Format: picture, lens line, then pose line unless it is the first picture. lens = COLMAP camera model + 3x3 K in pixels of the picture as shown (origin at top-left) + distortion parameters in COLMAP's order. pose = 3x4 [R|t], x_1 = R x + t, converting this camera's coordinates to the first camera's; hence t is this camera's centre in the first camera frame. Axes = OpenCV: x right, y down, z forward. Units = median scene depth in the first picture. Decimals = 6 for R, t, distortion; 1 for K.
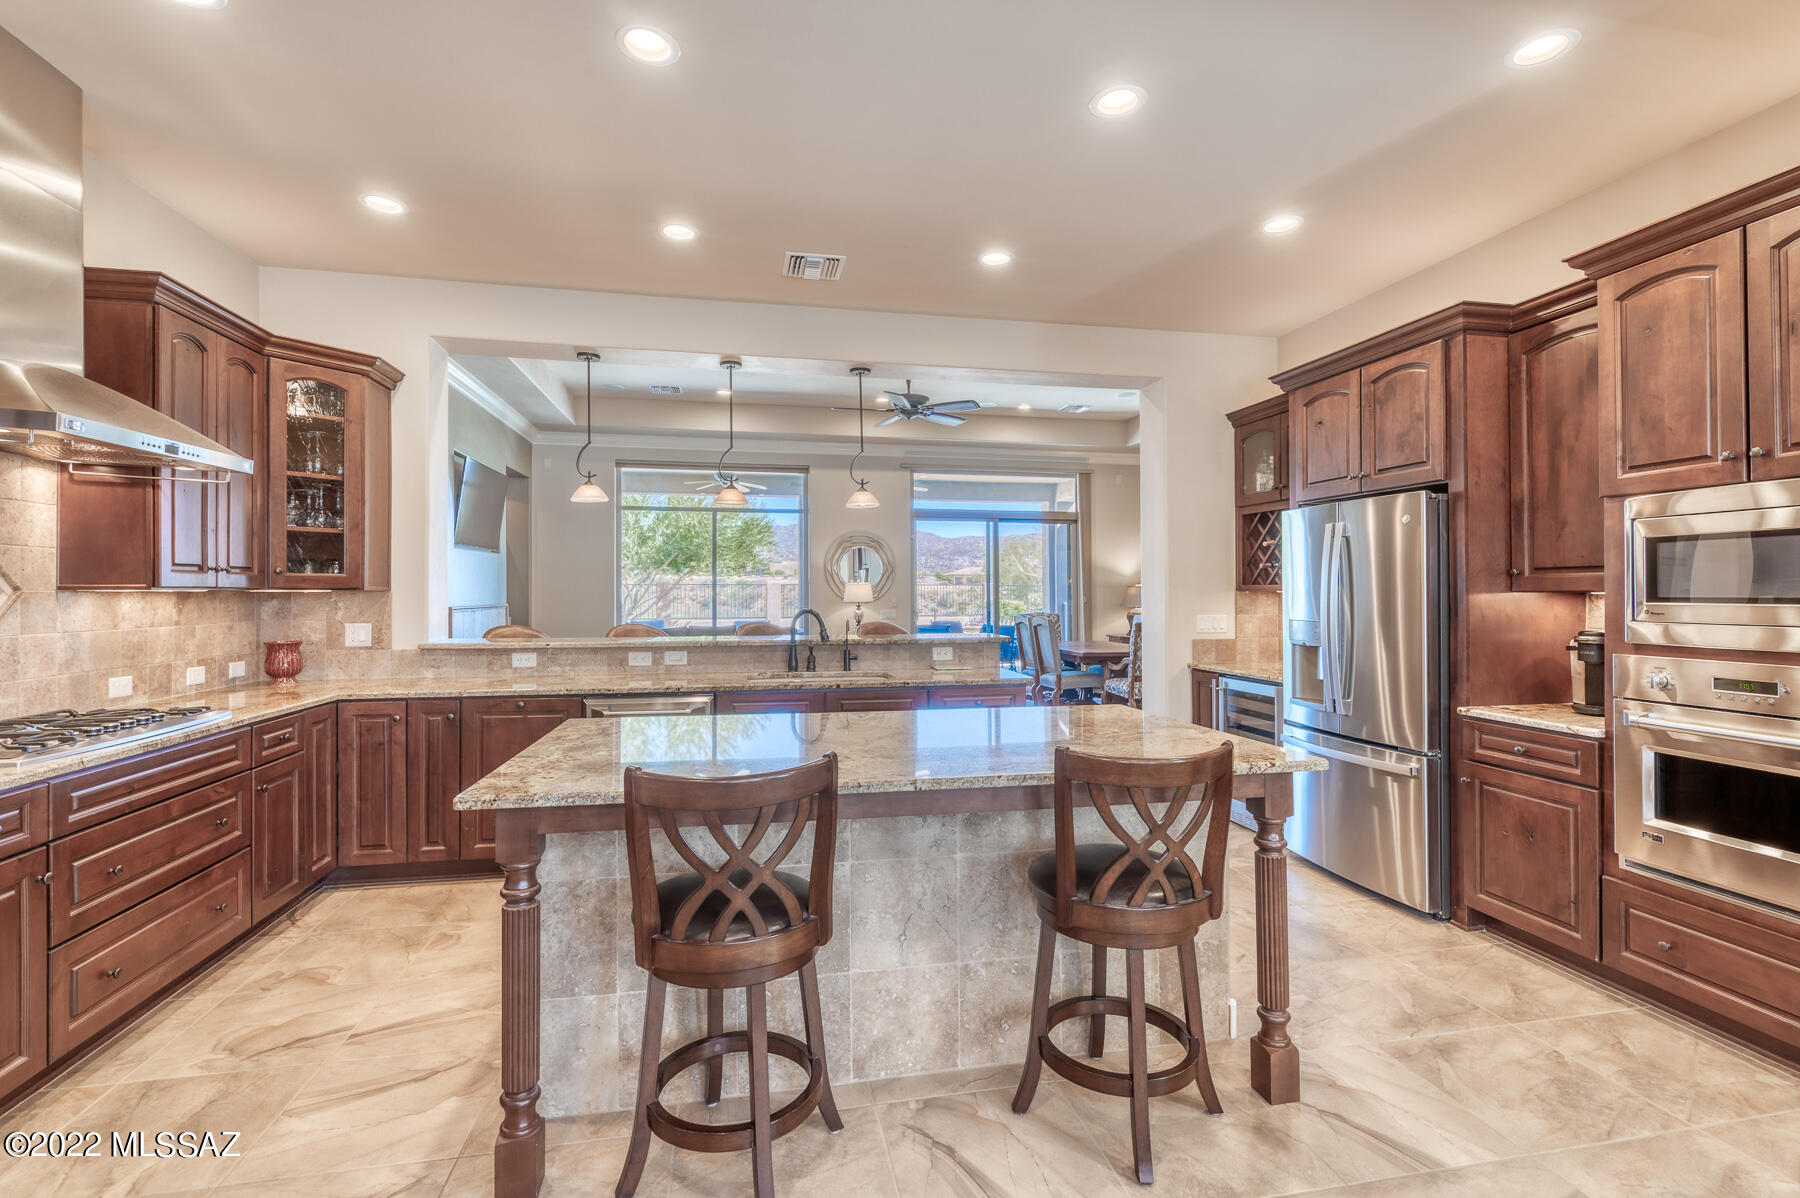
lens RADIAL K [[825.6, 0, 883.5], [0, 825.6, 587.5], [0, 0, 1]] dist [-0.006269, 0.001978]
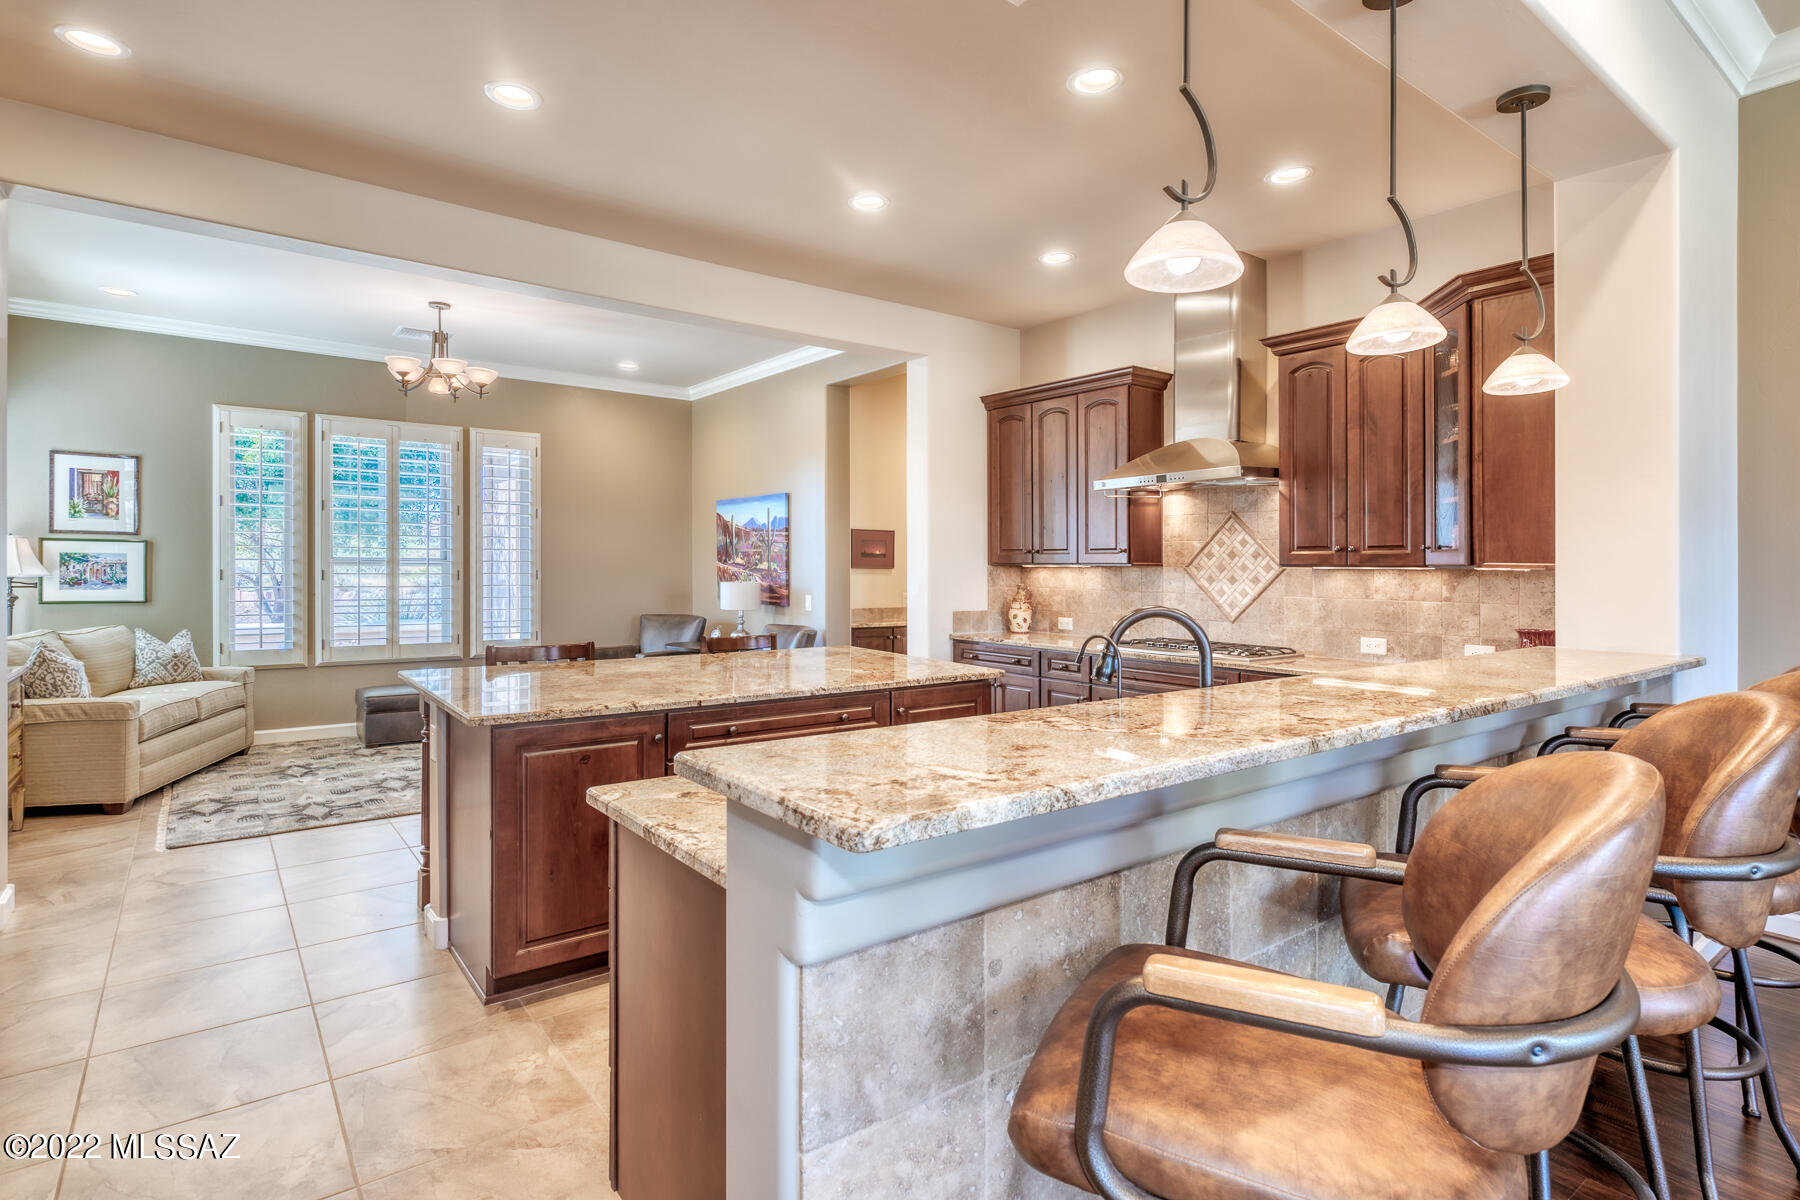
lens RADIAL K [[904.2, 0, 882.4], [0, 904.2, 555.6], [0, 0, 1]] dist [0.004455, -0.003618]
pose [[-0.895870, -0.013427, -0.444114, 0.311255], [-0.006682, 0.999837, -0.016749, 0.011659], [0.444267, -0.012037, -0.895814, 1.726049]]
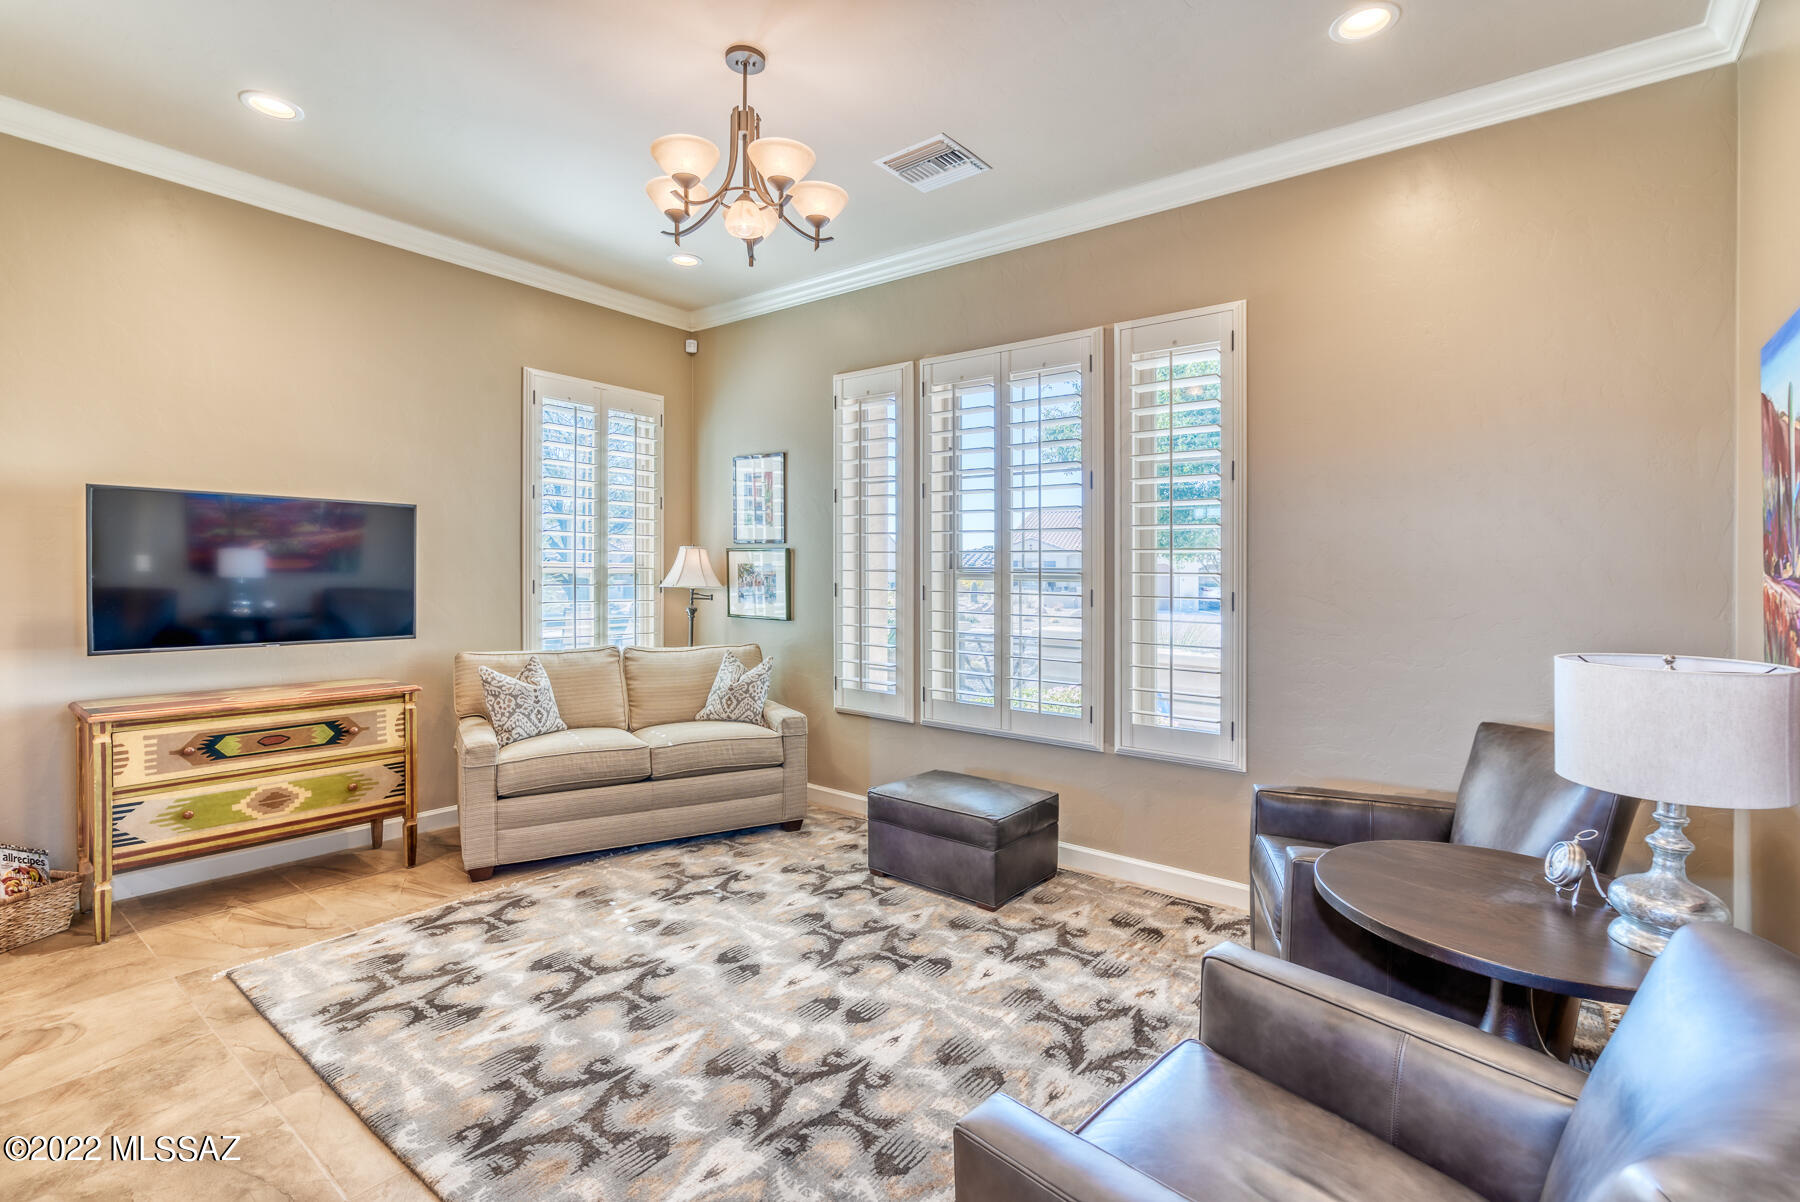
lens RADIAL K [[825.6, 0, 920.9], [0, 825.6, 585.6], [0, 0, 1]] dist [-0.006269, 0.001978]
pose [[-0.671479, -0.021498, 0.740712, -0.363962], [-0.017660, 0.999759, 0.013007, 0.001960], [-0.740813, -0.004347, -0.671697, 0.287836]]
